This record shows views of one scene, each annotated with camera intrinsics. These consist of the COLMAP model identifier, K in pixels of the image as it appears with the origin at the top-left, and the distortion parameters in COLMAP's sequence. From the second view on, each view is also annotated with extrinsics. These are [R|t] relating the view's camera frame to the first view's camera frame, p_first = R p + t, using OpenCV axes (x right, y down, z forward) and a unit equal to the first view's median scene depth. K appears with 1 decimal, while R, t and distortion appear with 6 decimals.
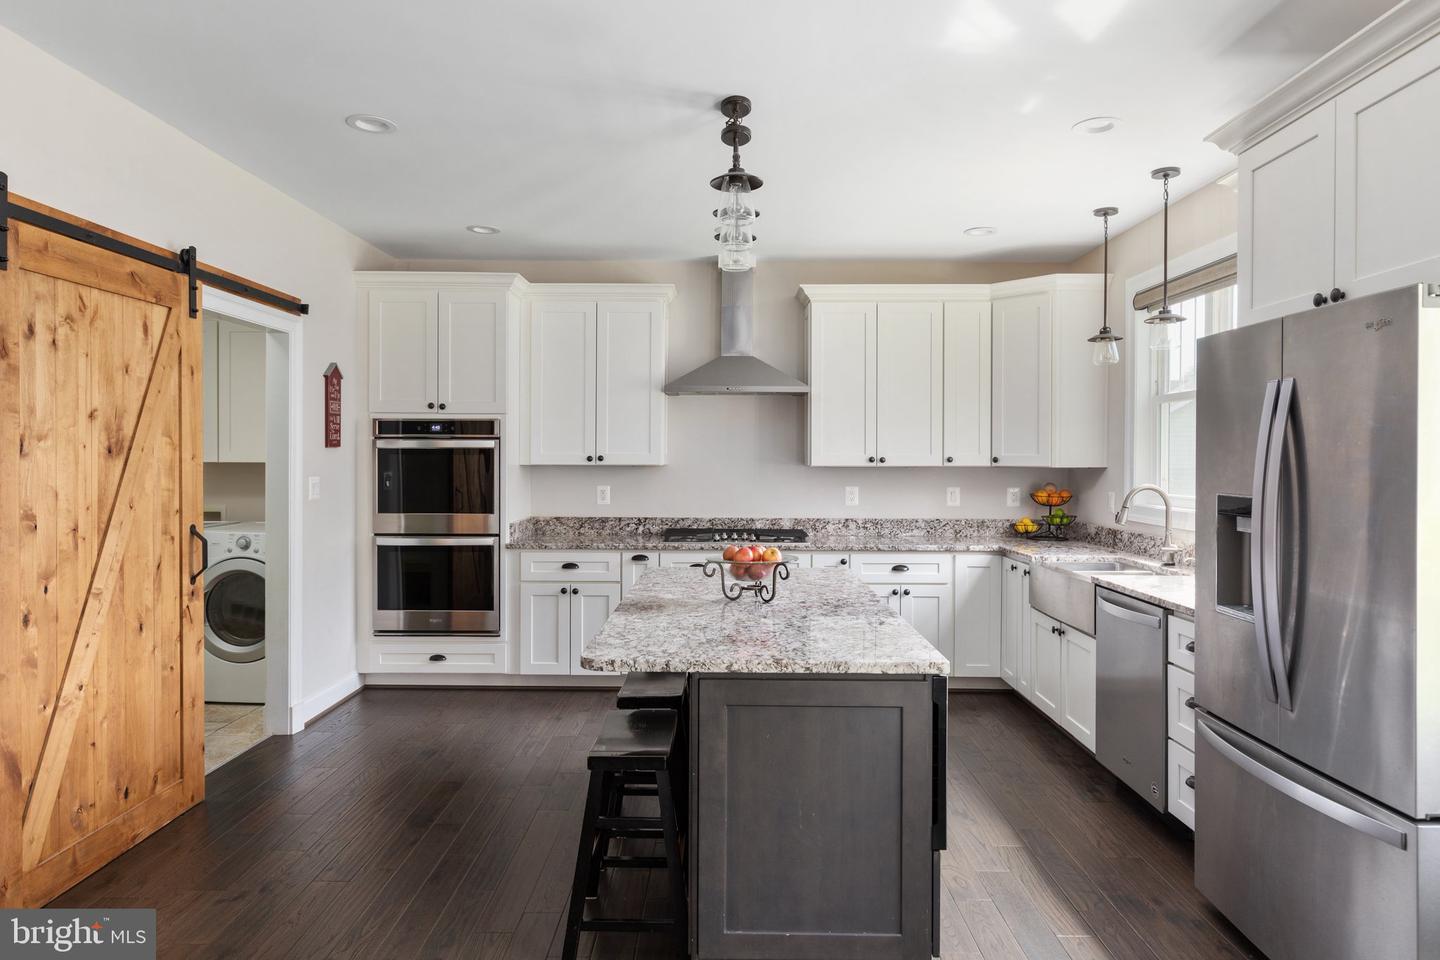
lens RADIAL K [[885.8, 0, 720.6], [0, 885.8, 472.7], [0, 0, 1]] dist [0.009385, 0.000965]
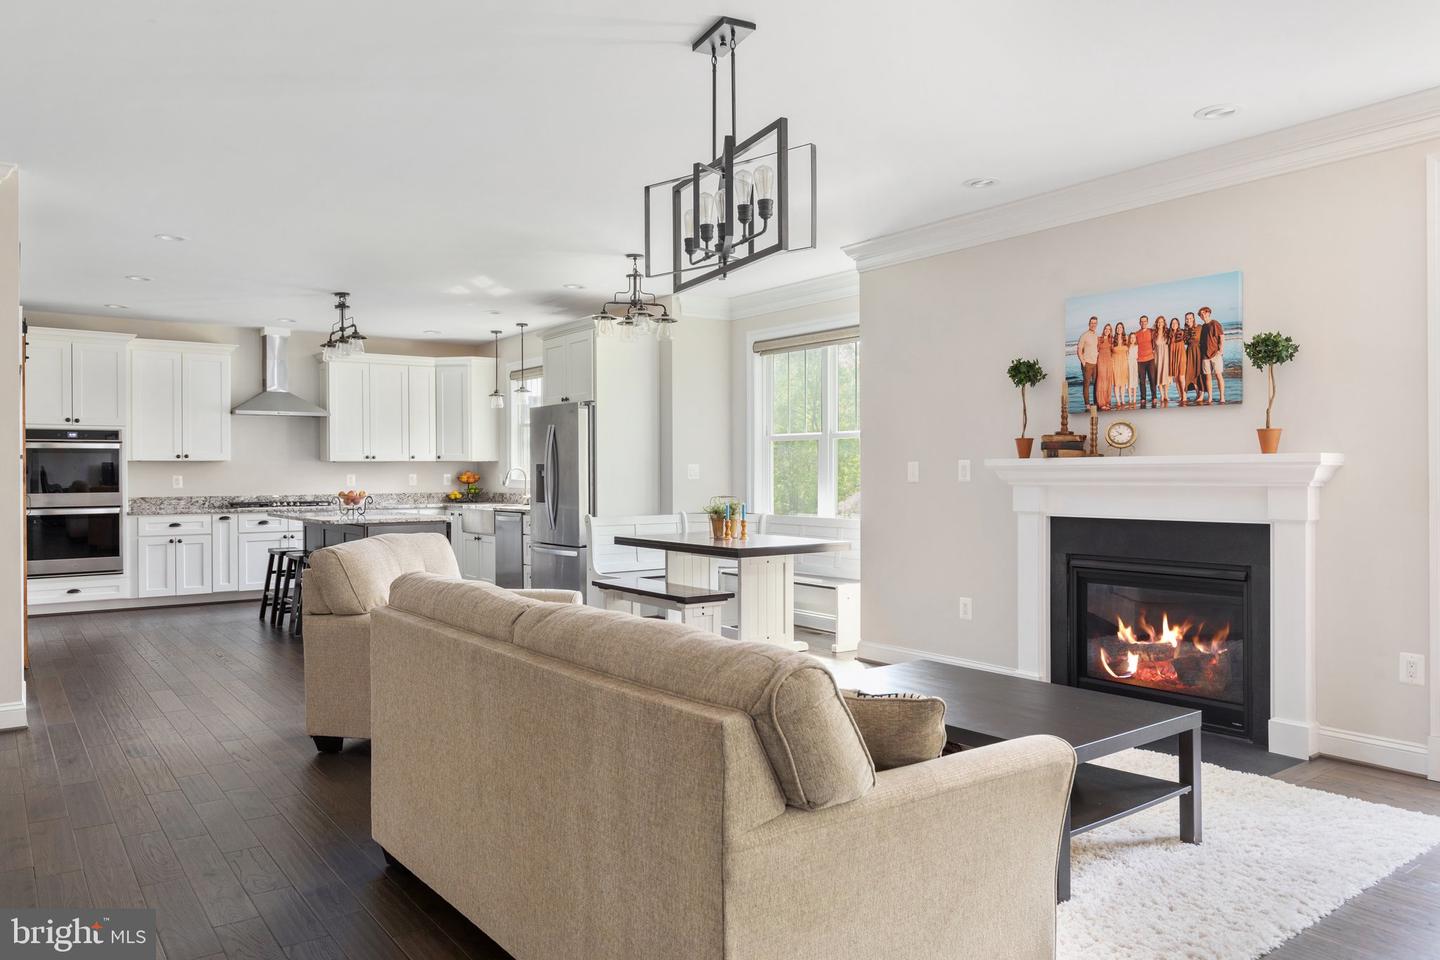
lens RADIAL K [[1011.3, 0, 718.7], [0, 1011.3, 461.7], [0, 0, 1]] dist [0.002316, -0.004939]
pose [[0.808267, -0.001710, 0.588814, -0.441253], [0.017894, 0.999605, -0.021661, 0.049578], [-0.588544, 0.028044, 0.807979, -0.988605]]
